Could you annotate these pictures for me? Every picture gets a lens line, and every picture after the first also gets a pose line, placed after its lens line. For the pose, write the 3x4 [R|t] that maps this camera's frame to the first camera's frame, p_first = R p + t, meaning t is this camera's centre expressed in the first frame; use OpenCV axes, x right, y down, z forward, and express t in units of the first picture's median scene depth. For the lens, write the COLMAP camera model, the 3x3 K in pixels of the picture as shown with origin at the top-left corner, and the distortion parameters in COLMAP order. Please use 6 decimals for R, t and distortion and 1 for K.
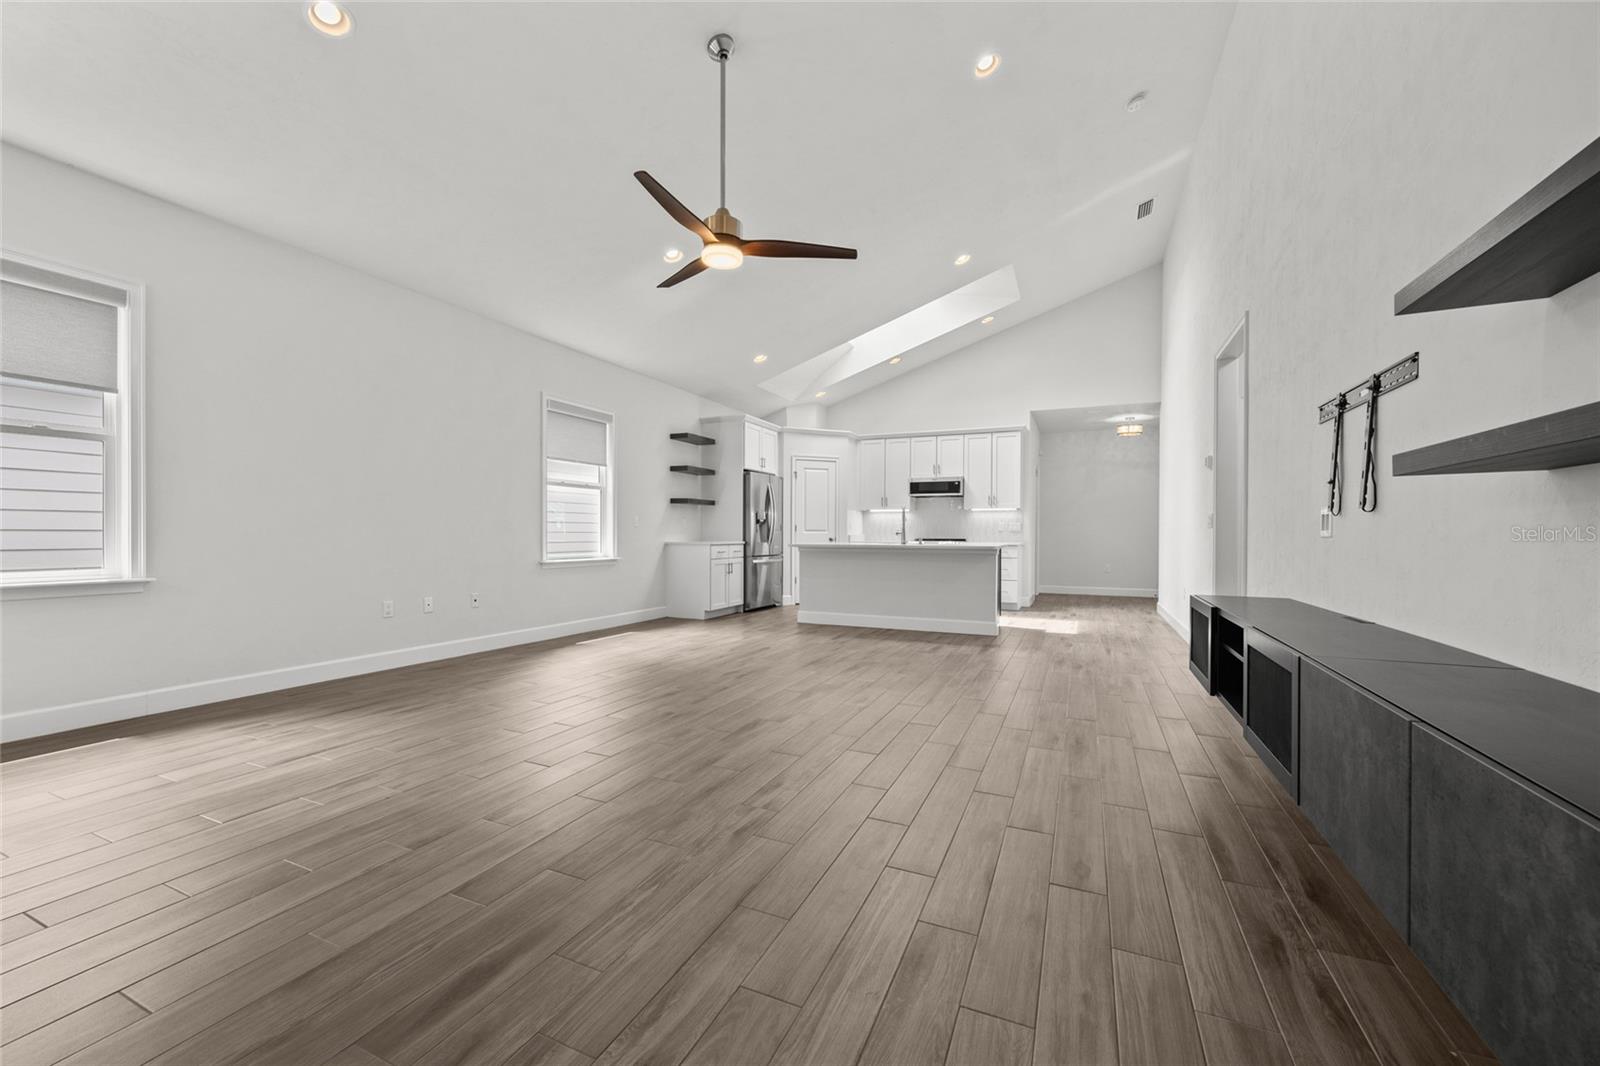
lens RADIAL K [[638.3, 0, 797.6], [0, 638.3, 532.6], [0, 0, 1]] dist [-0.003885, 0.000806]
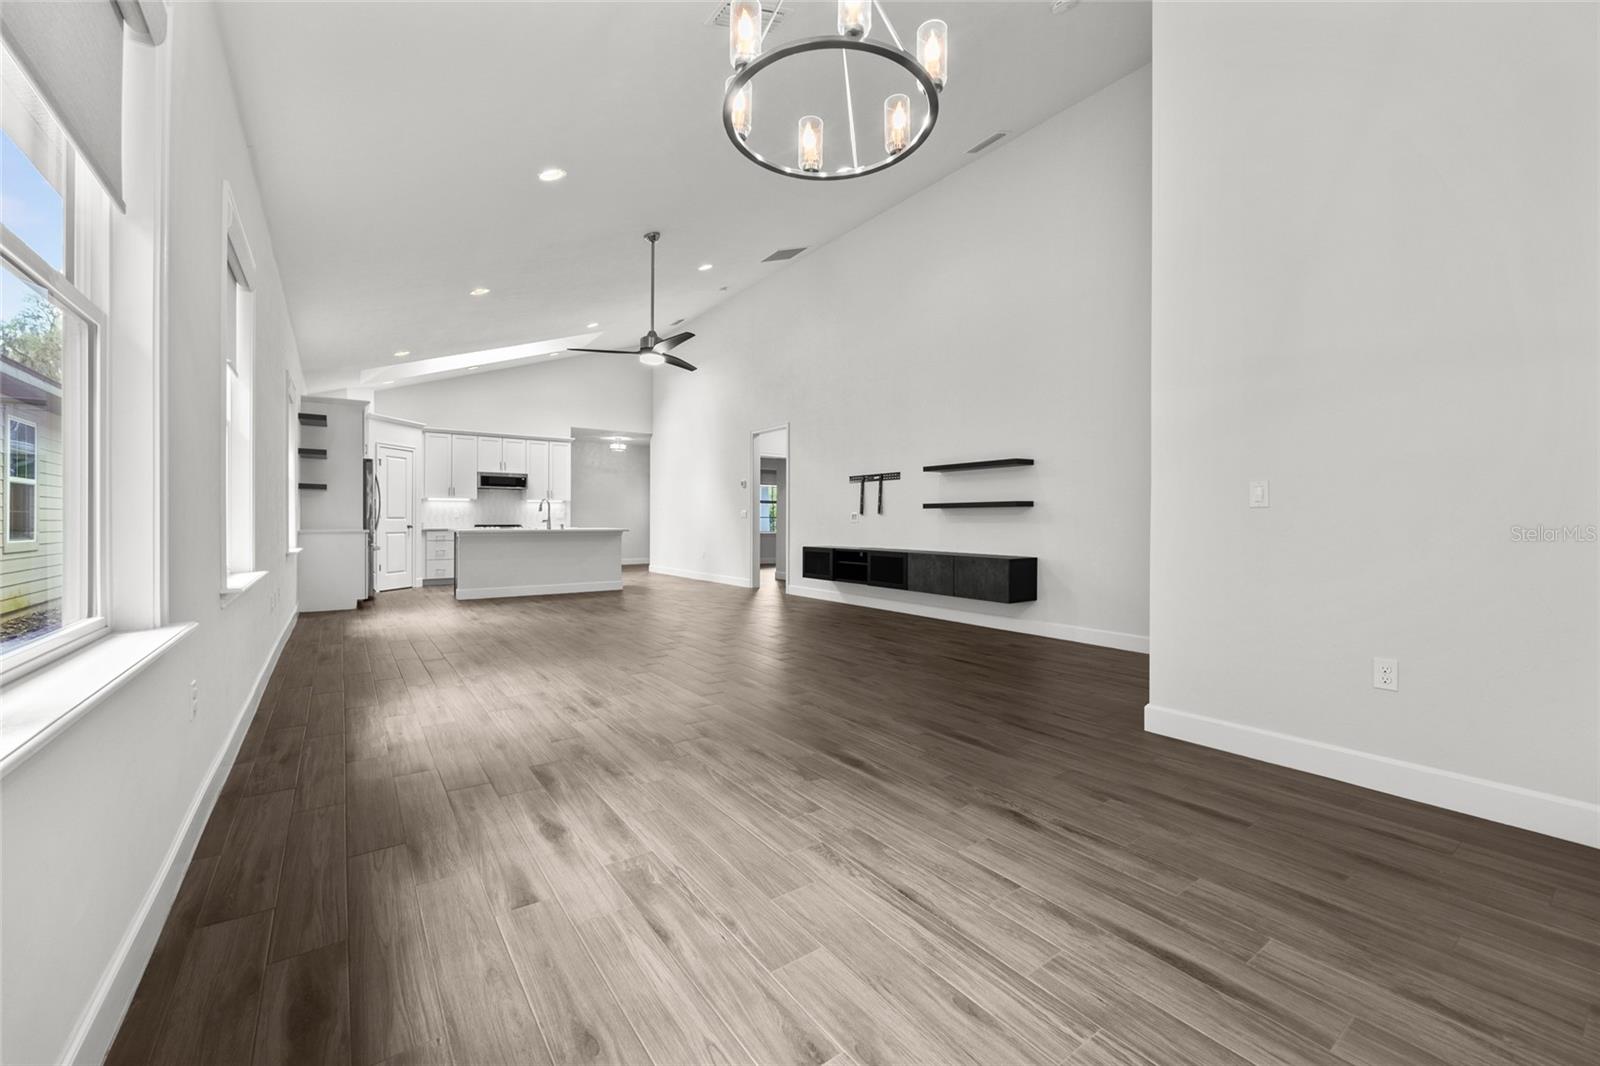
lens RADIAL K [[638.3, 0, 806.0], [0, 638.3, 512.6], [0, 0, 1]] dist [-0.003885, 0.000806]
pose [[0.495356, 0.005901, 0.868670, -0.597825], [0.000383, 0.999975, -0.007011, -0.004968], [-0.868690, 0.003805, 0.495341, -0.082566]]
